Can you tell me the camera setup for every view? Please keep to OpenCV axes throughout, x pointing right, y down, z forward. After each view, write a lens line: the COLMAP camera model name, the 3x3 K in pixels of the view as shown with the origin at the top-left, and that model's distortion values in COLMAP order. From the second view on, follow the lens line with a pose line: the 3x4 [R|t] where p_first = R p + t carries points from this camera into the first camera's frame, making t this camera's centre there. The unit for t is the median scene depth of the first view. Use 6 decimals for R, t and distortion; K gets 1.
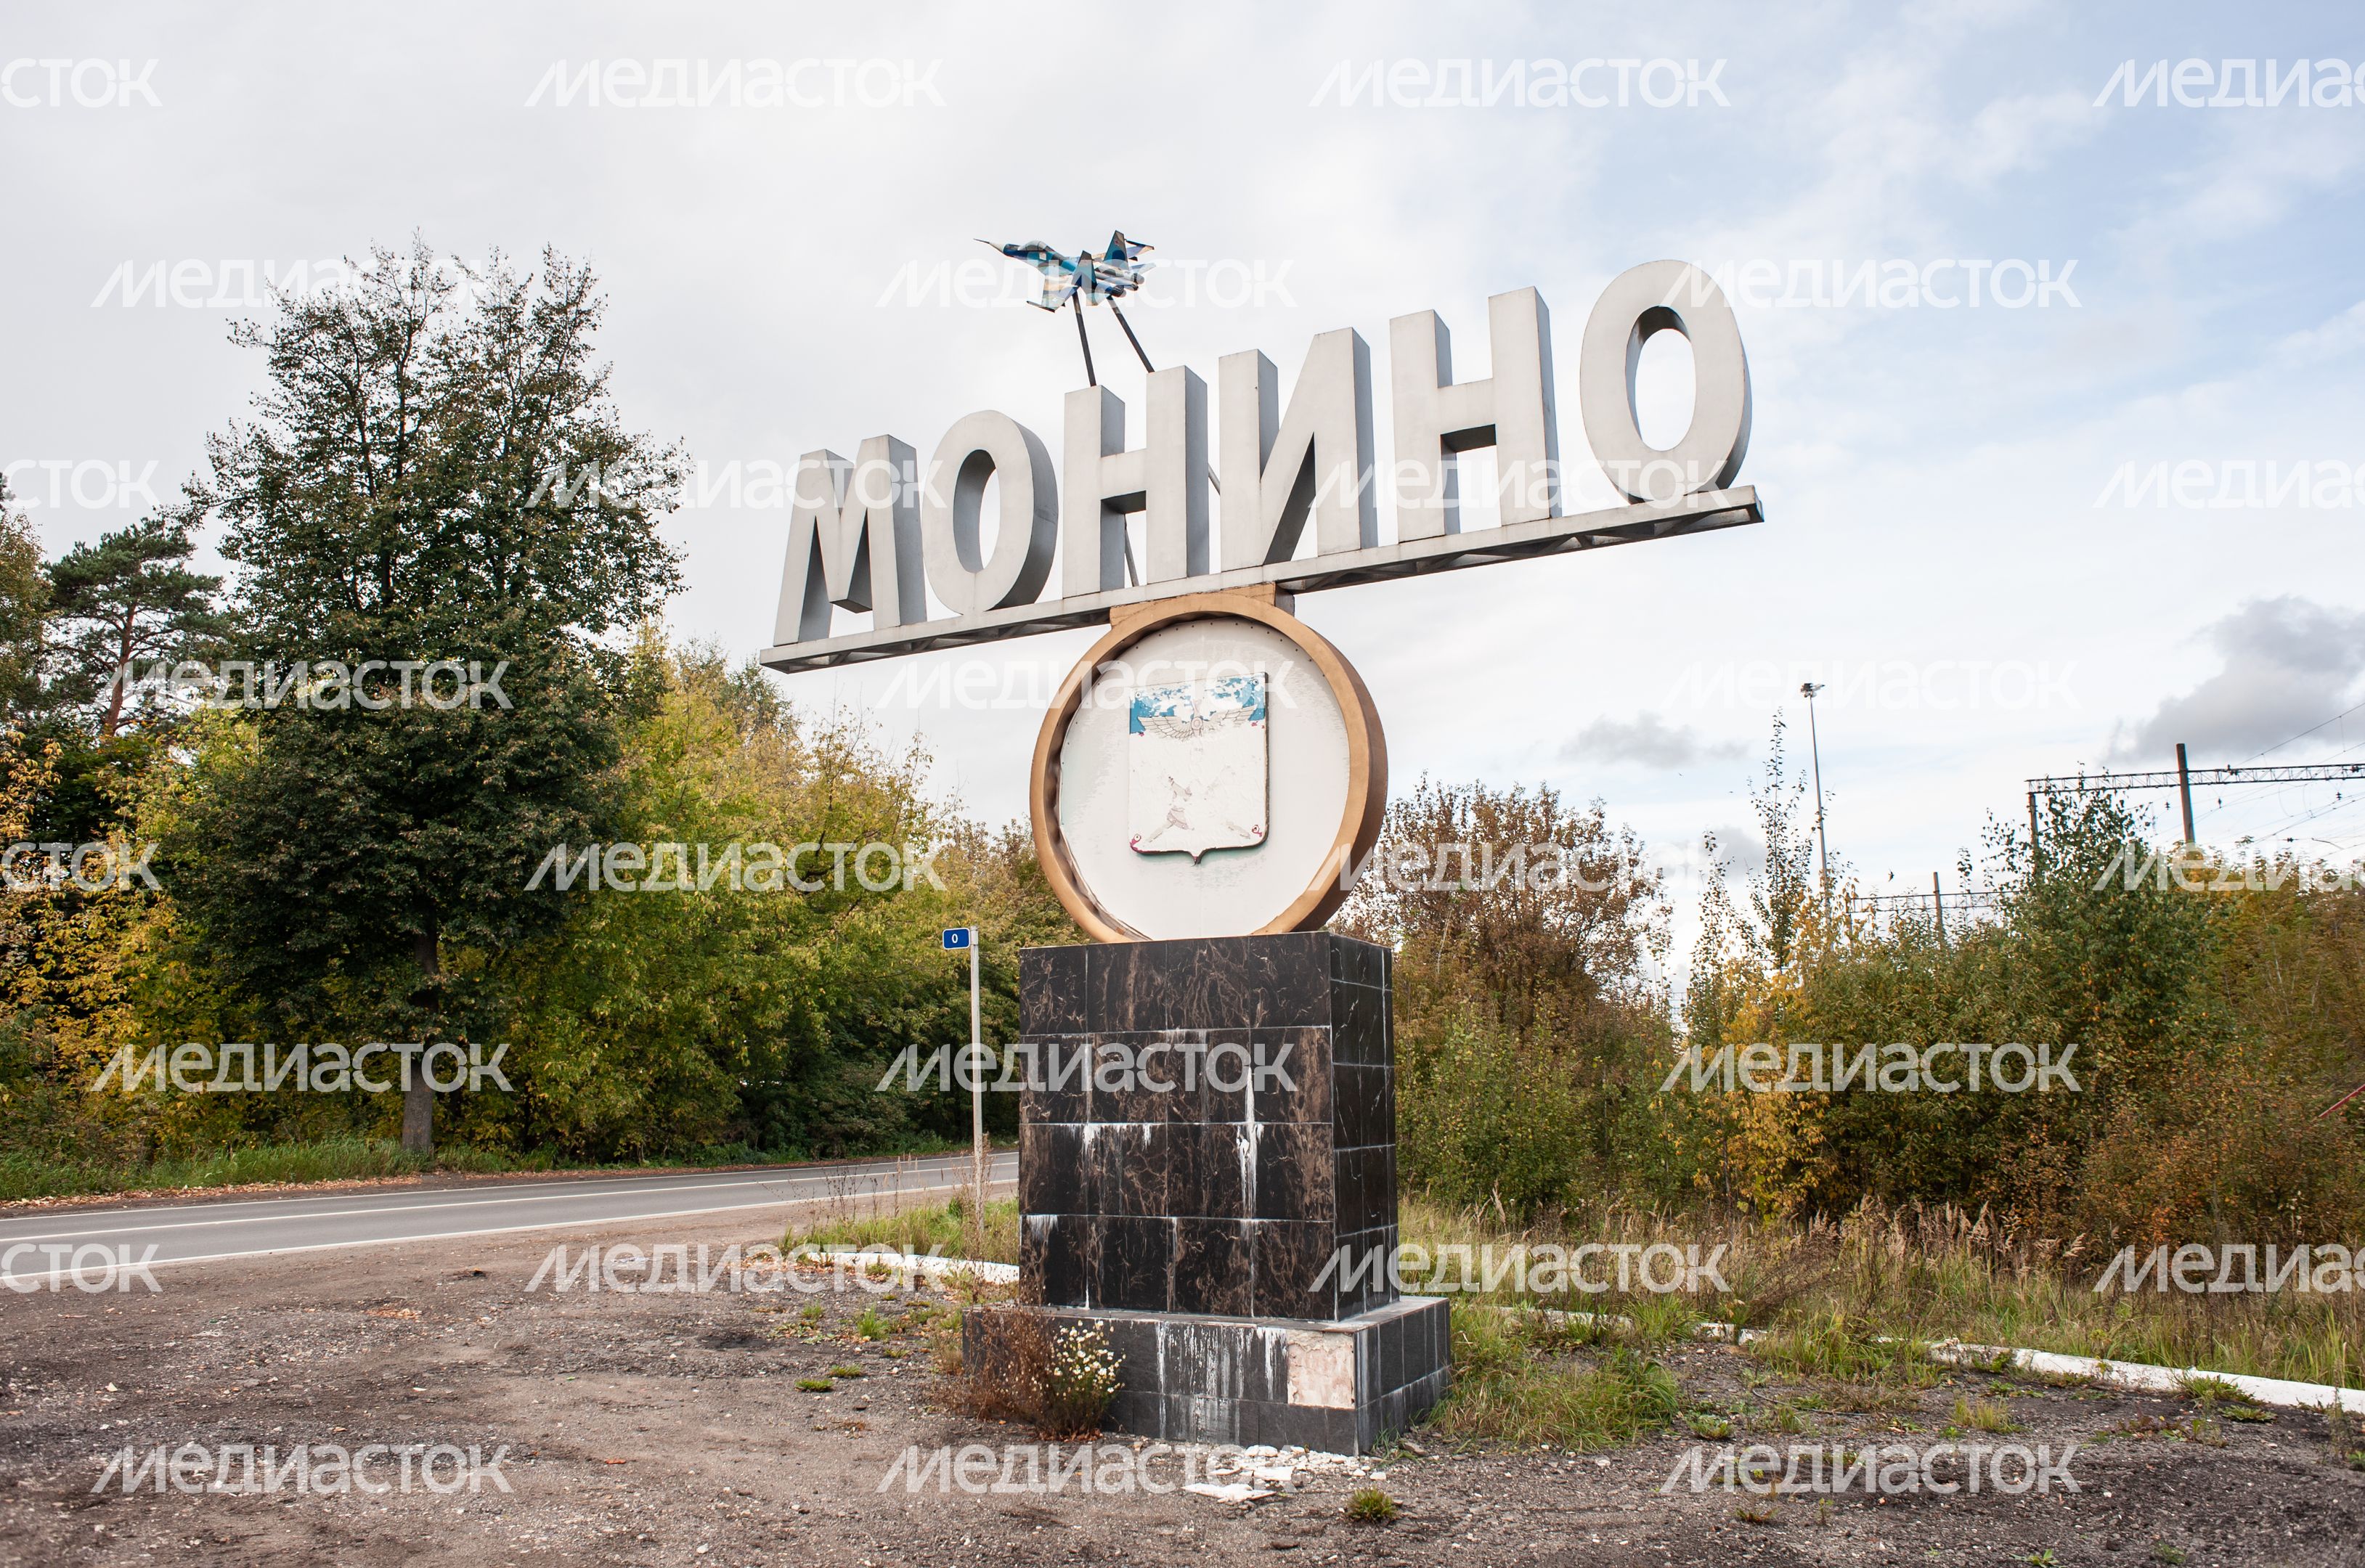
lens RADIAL K [[1645.0, 0, 1213.4], [0, 1645.0, 812.9], [0, 0, 1]] dist [-0.083684, 0.075813]
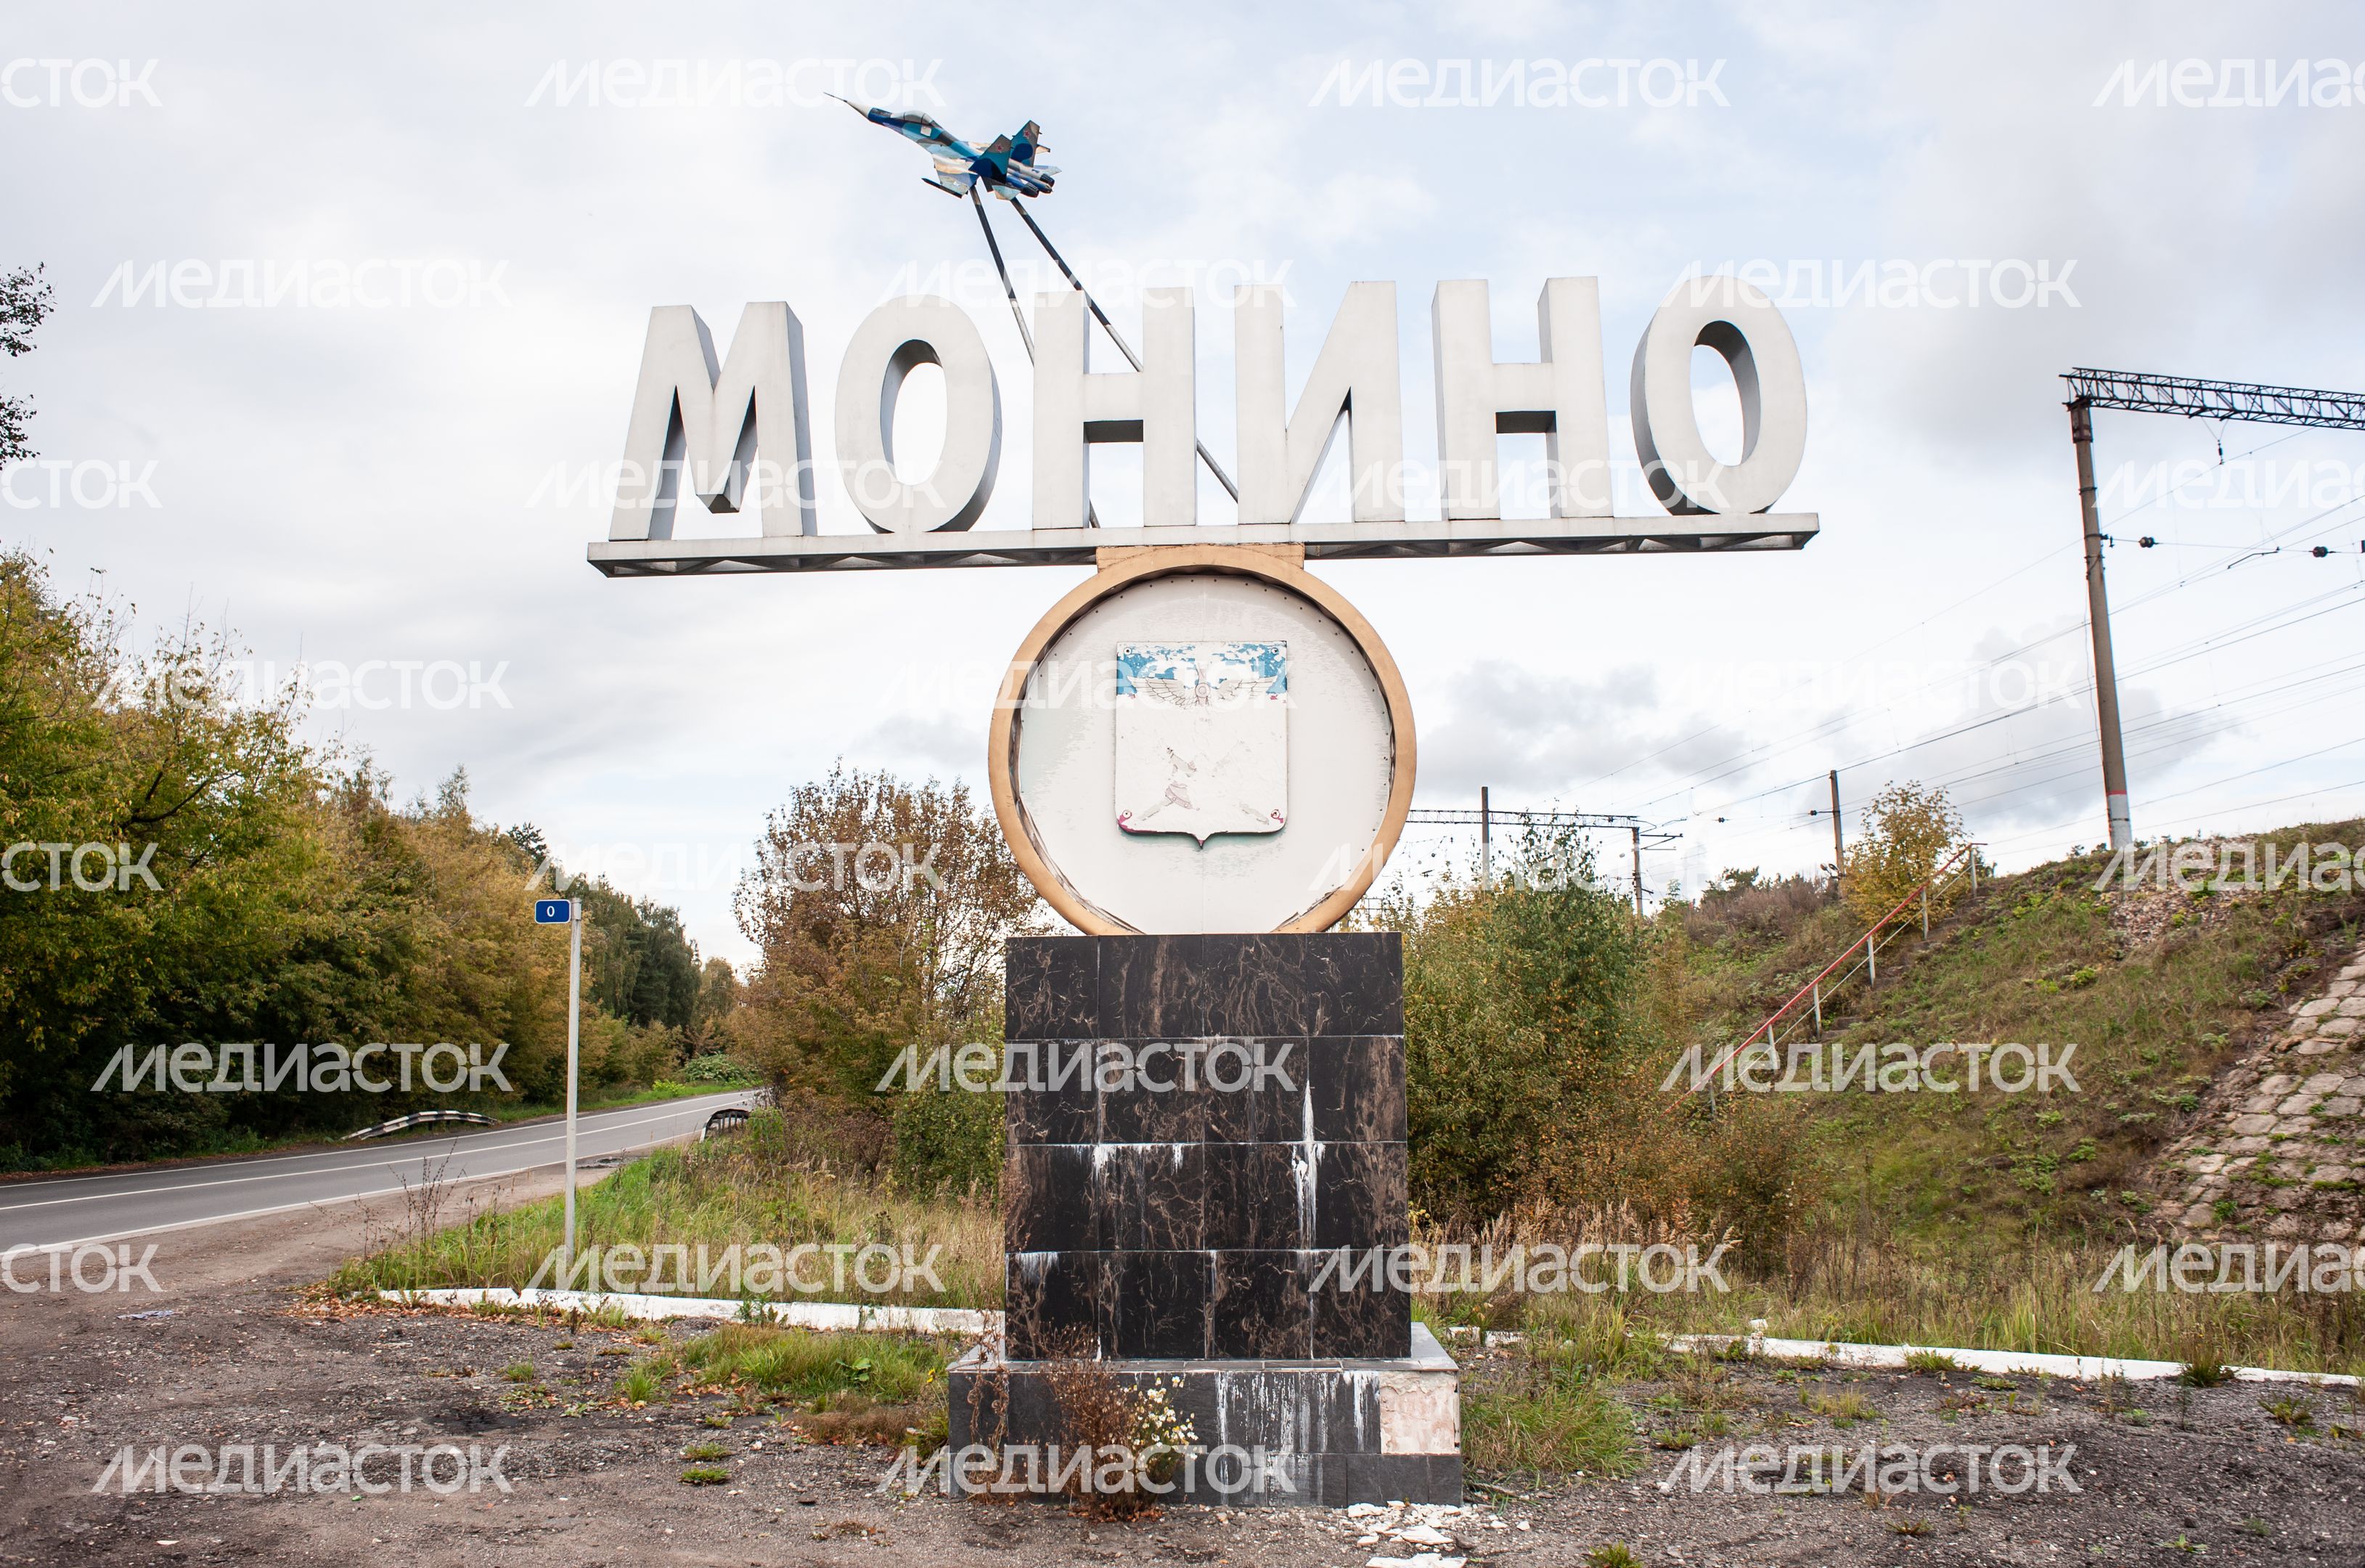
lens RADIAL K [[1625.6, 0, 1183.9], [0, 1625.6, 825.2], [0, 0, 1]] dist [-0.089892, 0.094678]
pose [[0.915506, 0.065797, 0.396887, -0.388387], [-0.070276, 0.997522, -0.003263, 0.023270], [-0.396118, -0.024904, 0.917862, 0.212420]]
